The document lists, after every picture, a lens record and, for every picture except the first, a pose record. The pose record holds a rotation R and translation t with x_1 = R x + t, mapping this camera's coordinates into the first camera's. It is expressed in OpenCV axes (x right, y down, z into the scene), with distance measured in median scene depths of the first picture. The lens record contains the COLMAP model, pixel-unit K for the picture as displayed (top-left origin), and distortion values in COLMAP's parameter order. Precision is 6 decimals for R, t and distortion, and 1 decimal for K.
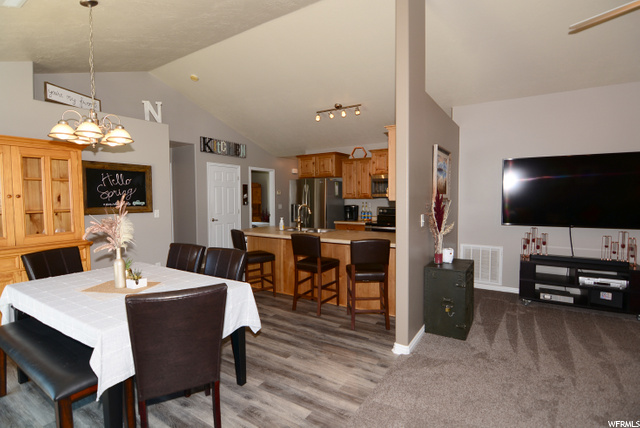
lens RADIAL K [[320.2, 0, 314.1], [0, 320.2, 211.1], [0, 0, 1]] dist [-0.011497, -0.004973]
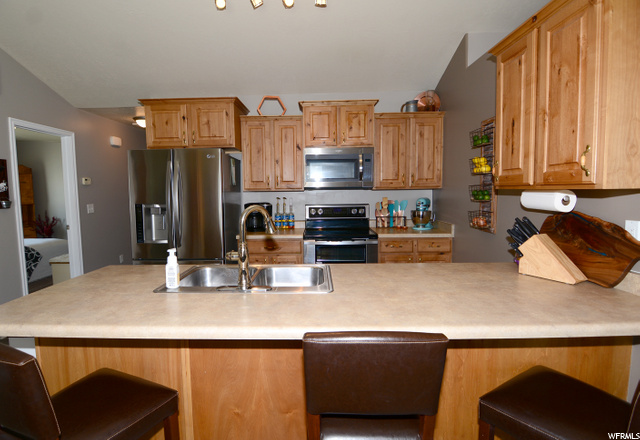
lens RADIAL K [[328.2, 0, 314.2], [0, 328.2, 221.3], [0, 0, 1]] dist [-0.020114, -0.002996]
pose [[0.839799, -0.053344, 0.540270, -0.196939], [0.028622, 0.998127, 0.054061, -0.026429], [-0.542142, -0.029937, 0.839753, 0.838393]]
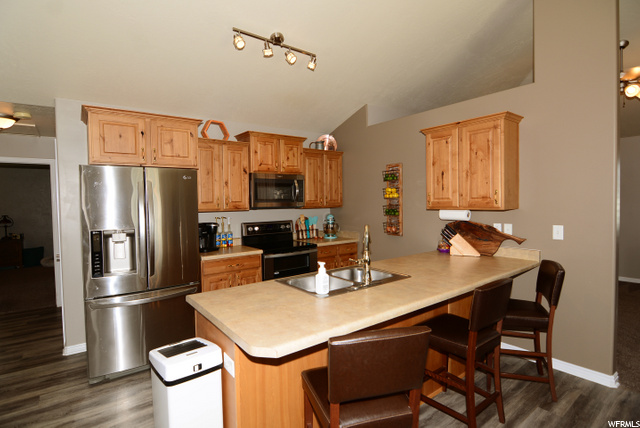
lens RADIAL K [[320.2, 0, 320.2], [0, 320.2, 212.9], [0, 0, 1]] dist [-0.011497, -0.004973]
pose [[0.319100, -0.030399, 0.947233, -0.602716], [0.053965, 0.998447, 0.013863, -0.059291], [-0.946183, 0.046693, 0.320245, 1.121241]]
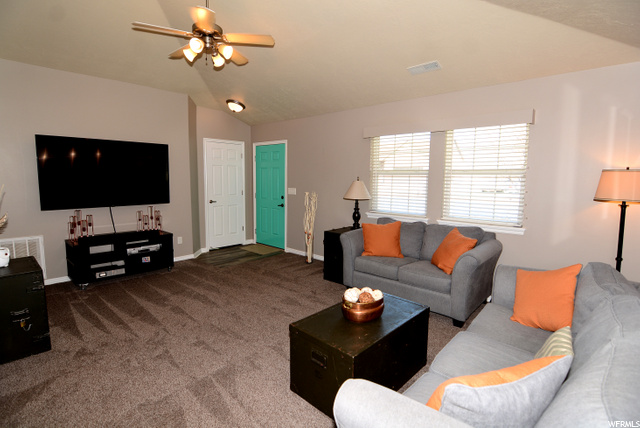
lens RADIAL K [[320.2, 0, 318.7], [0, 320.2, 219.5], [0, 0, 1]] dist [-0.011497, -0.004973]
pose [[0.172304, -0.126264, 0.976918, -0.160122], [0.035674, 0.991900, 0.121908, -0.014181], [-0.984398, 0.013845, 0.175412, 0.123406]]
